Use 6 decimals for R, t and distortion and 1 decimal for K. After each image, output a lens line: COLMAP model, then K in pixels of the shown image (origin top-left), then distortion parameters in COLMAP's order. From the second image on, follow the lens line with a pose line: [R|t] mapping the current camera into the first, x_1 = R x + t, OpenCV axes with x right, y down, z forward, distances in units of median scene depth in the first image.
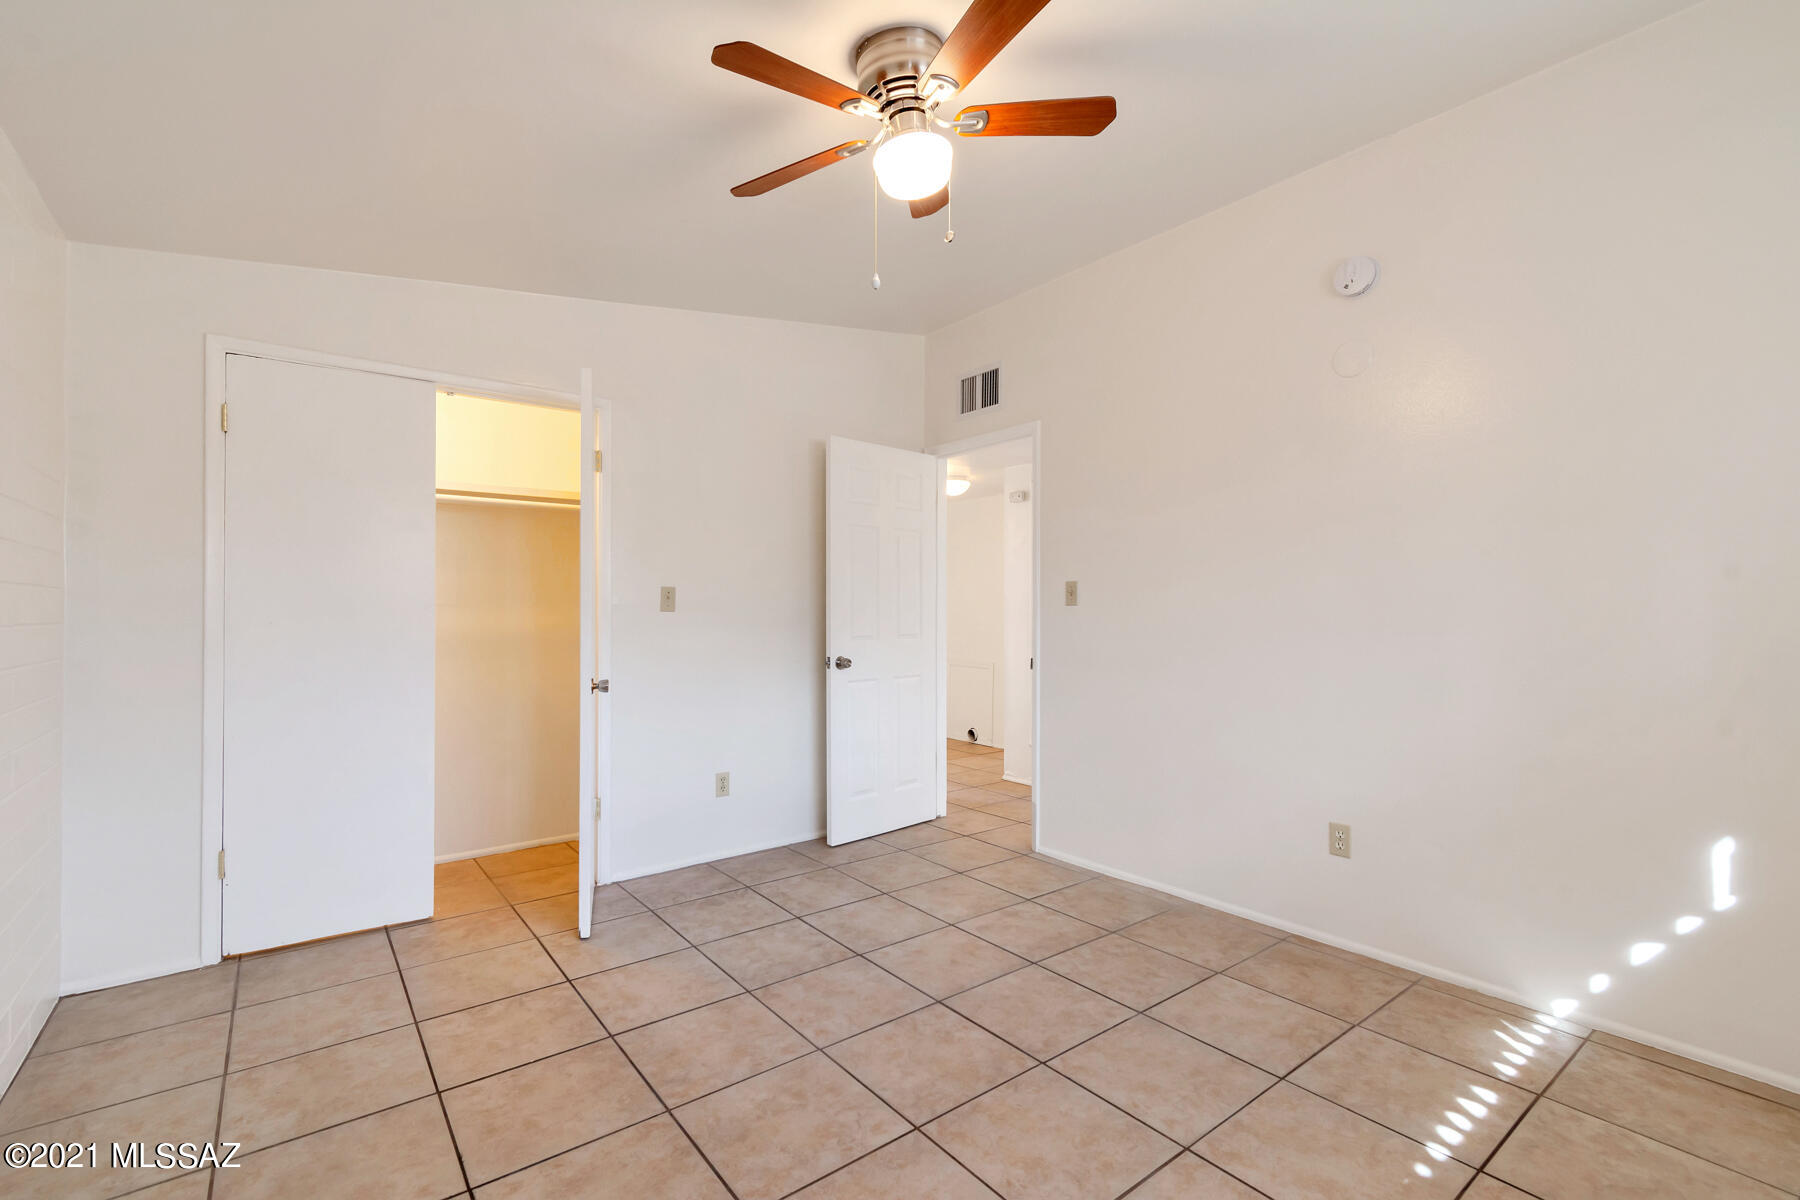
lens RADIAL K [[796.7, 0, 909.4], [0, 796.7, 610.0], [0, 0, 1]] dist [0.000703, 0.000480]
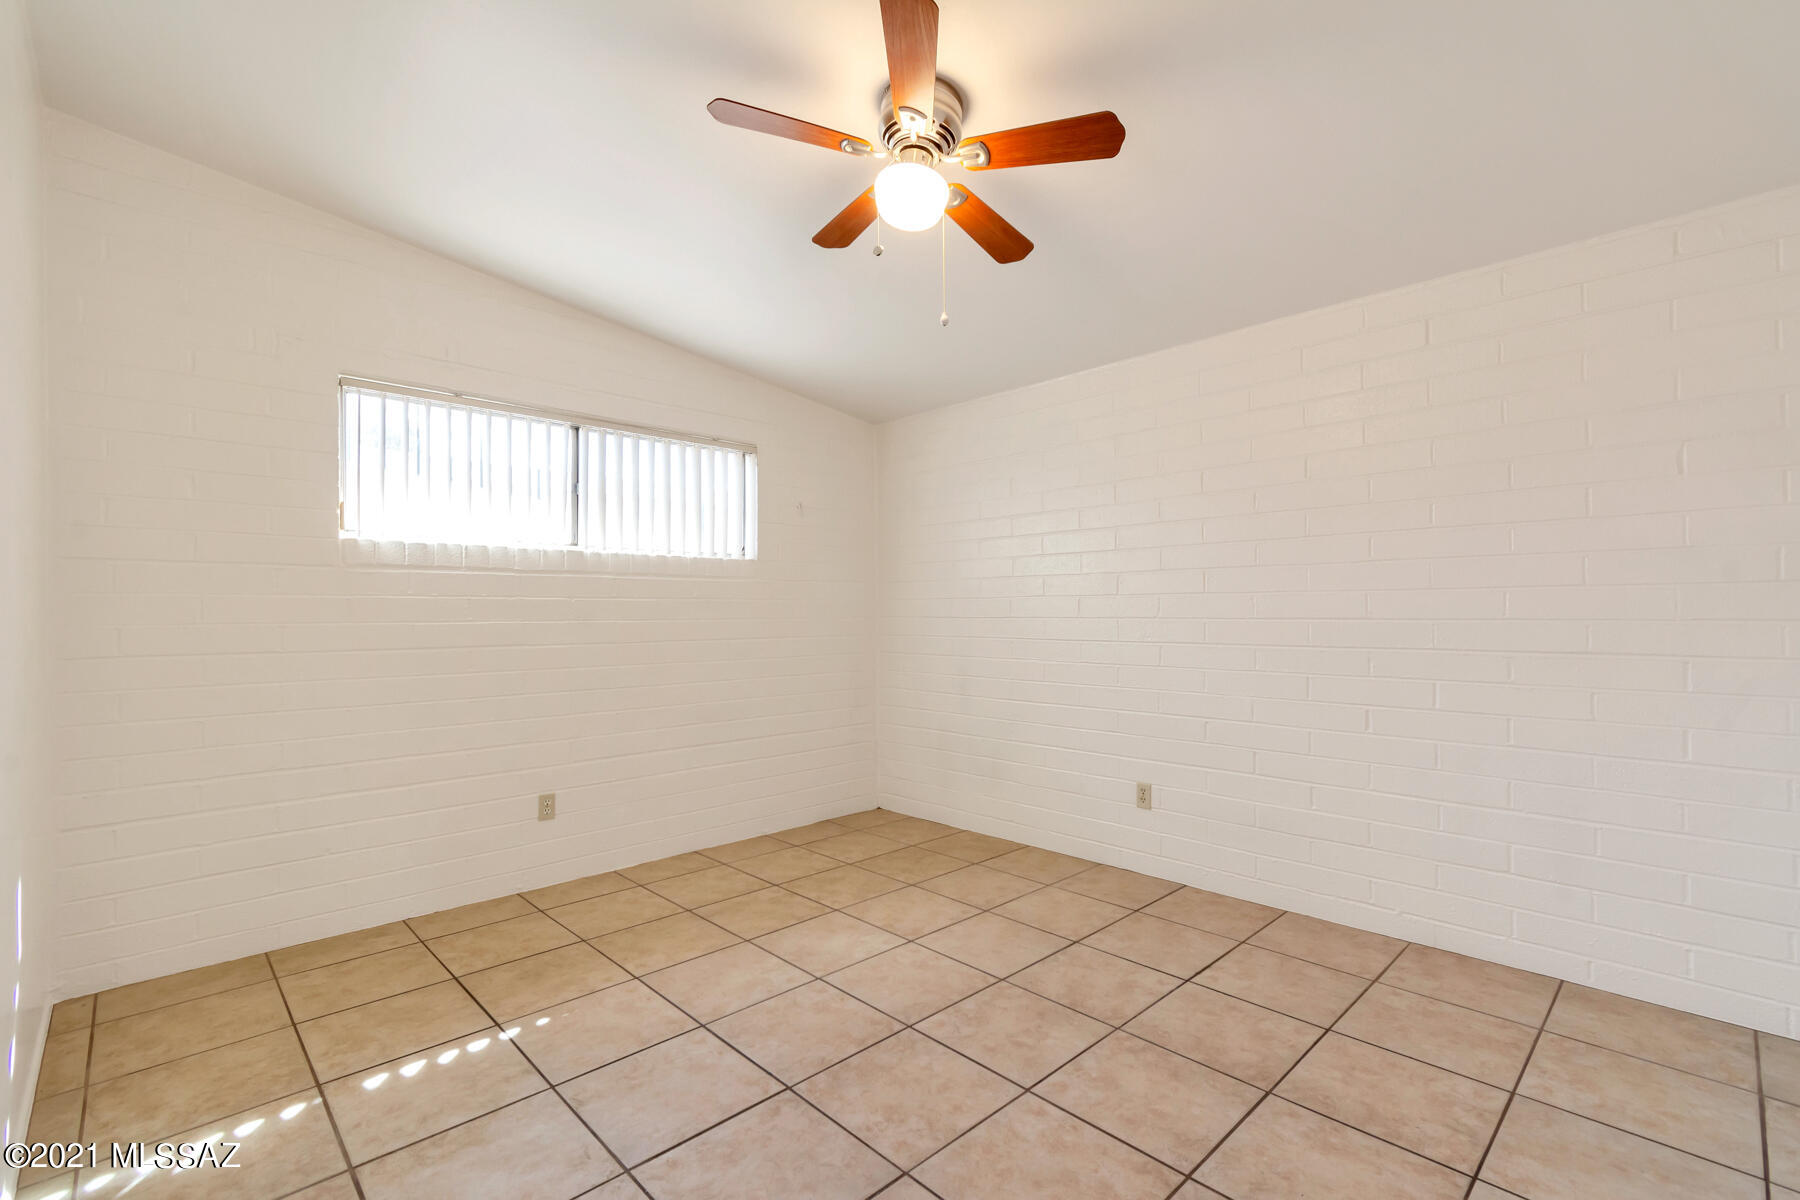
lens RADIAL K [[796.7, 0, 904.8], [0, 796.7, 604.3], [0, 0, 1]] dist [0.000703, 0.000480]
pose [[-0.994986, 0.008384, -0.099664, 0.127521], [0.010059, 0.999816, -0.016316, 0.004375], [0.099509, -0.017236, -0.994887, 2.108811]]
